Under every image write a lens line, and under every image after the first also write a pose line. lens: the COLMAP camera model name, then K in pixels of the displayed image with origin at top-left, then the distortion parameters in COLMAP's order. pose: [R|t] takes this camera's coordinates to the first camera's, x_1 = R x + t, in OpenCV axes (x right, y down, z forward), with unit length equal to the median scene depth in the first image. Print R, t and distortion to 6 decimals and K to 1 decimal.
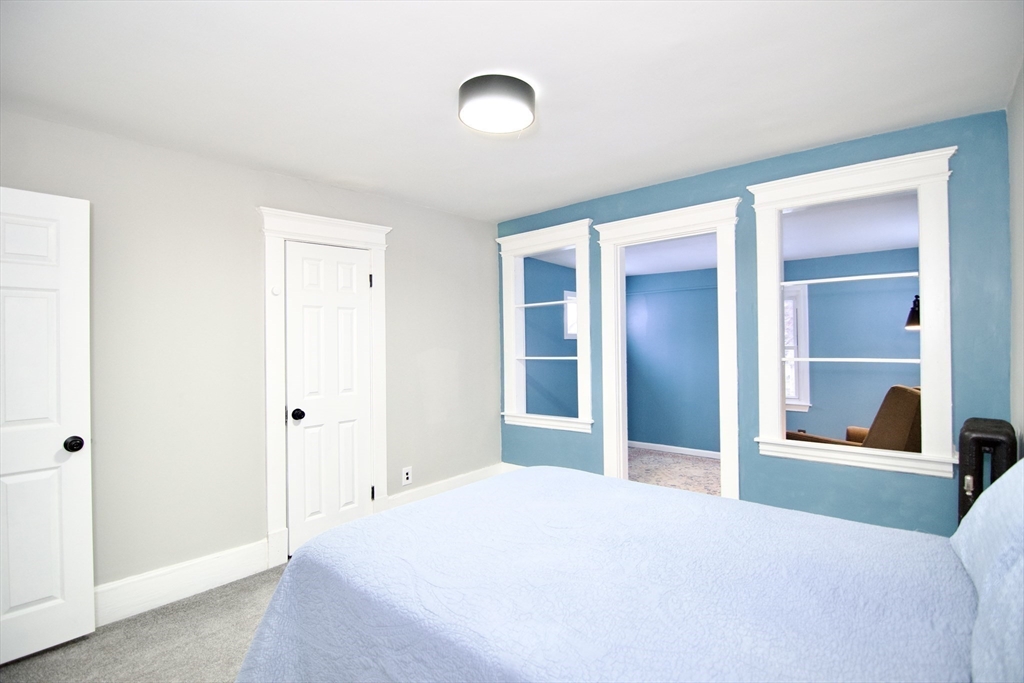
lens RADIAL K [[501.3, 0, 514.4], [0, 501.3, 341.7], [0, 0, 1]] dist [-0.005226, -0.004442]
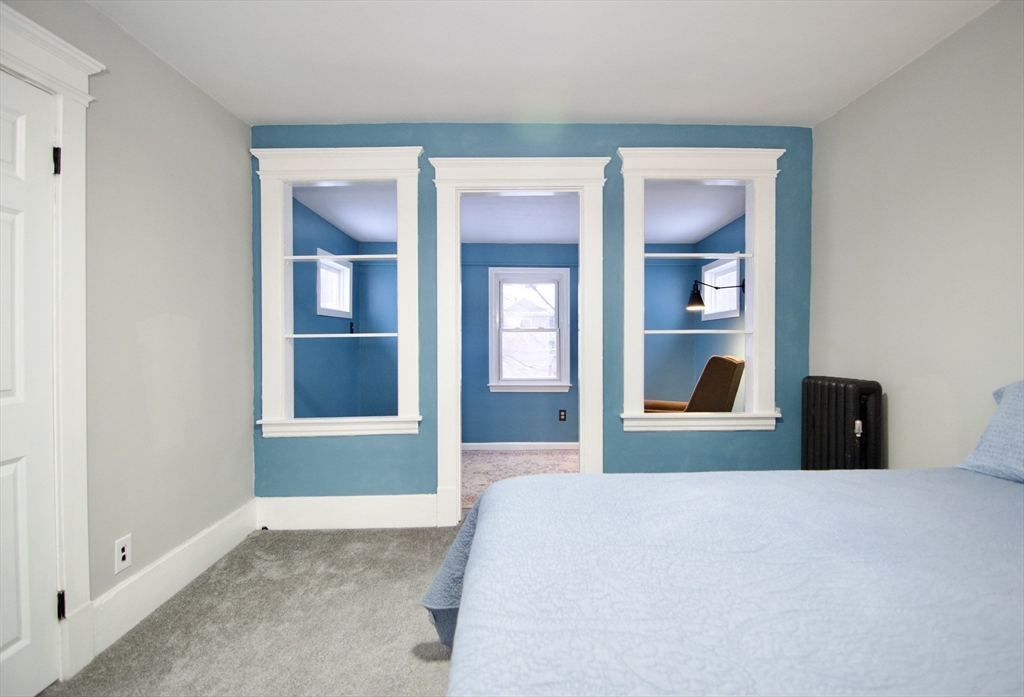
lens RADIAL K [[533.1, 0, 515.7], [0, 533.1, 347.1], [0, 0, 1]] dist [-0.002520, -0.004633]
pose [[0.738648, -0.003576, 0.674082, -0.285118], [-0.006229, 0.999907, 0.012130, 0.042569], [-0.674063, -0.013159, 0.738557, 0.315255]]
